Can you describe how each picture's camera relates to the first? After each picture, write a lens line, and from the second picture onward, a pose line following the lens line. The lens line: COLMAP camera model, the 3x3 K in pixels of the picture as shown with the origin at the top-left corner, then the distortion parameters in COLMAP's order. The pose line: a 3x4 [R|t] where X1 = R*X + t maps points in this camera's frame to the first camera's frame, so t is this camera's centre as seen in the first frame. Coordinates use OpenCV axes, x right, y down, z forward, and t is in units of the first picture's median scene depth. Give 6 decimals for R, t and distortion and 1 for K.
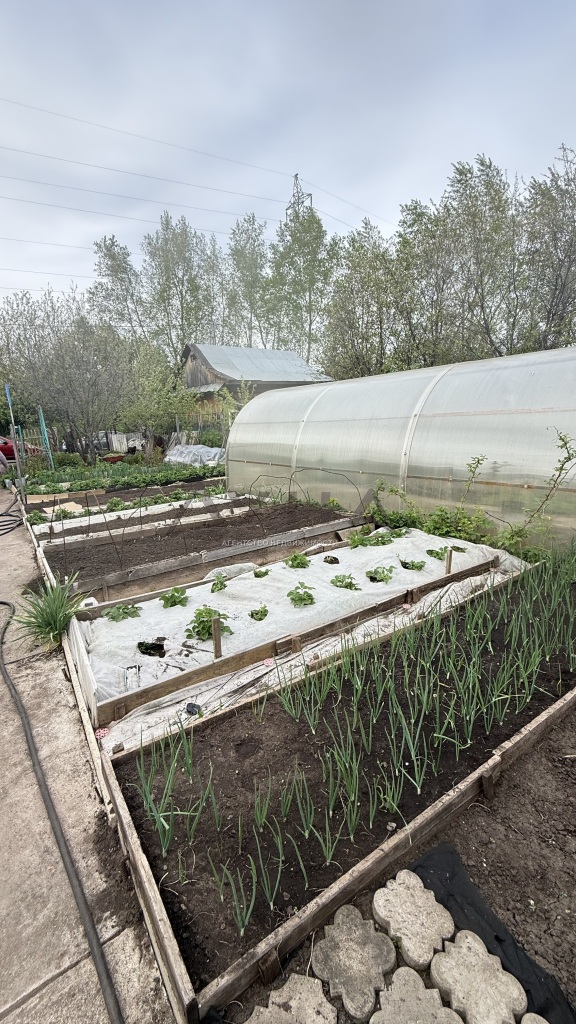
lens RADIAL K [[407.6, 0, 290.6], [0, 407.6, 512.7], [0, 0, 1]] dist [-0.000636, 0.001583]
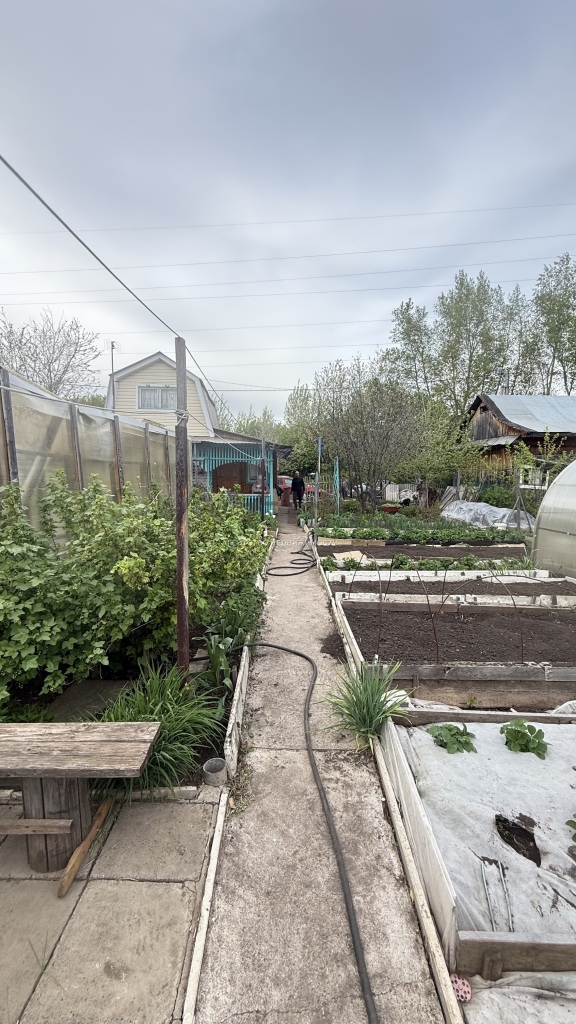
lens RADIAL K [[407.6, 0, 284.6], [0, 407.6, 510.8], [0, 0, 1]] dist [-0.000636, 0.001583]
pose [[0.809129, 0.103106, -0.578515, -0.102939], [-0.175106, 0.982066, -0.069881, -0.019754], [0.560935, 0.157844, 0.812673, 0.061835]]
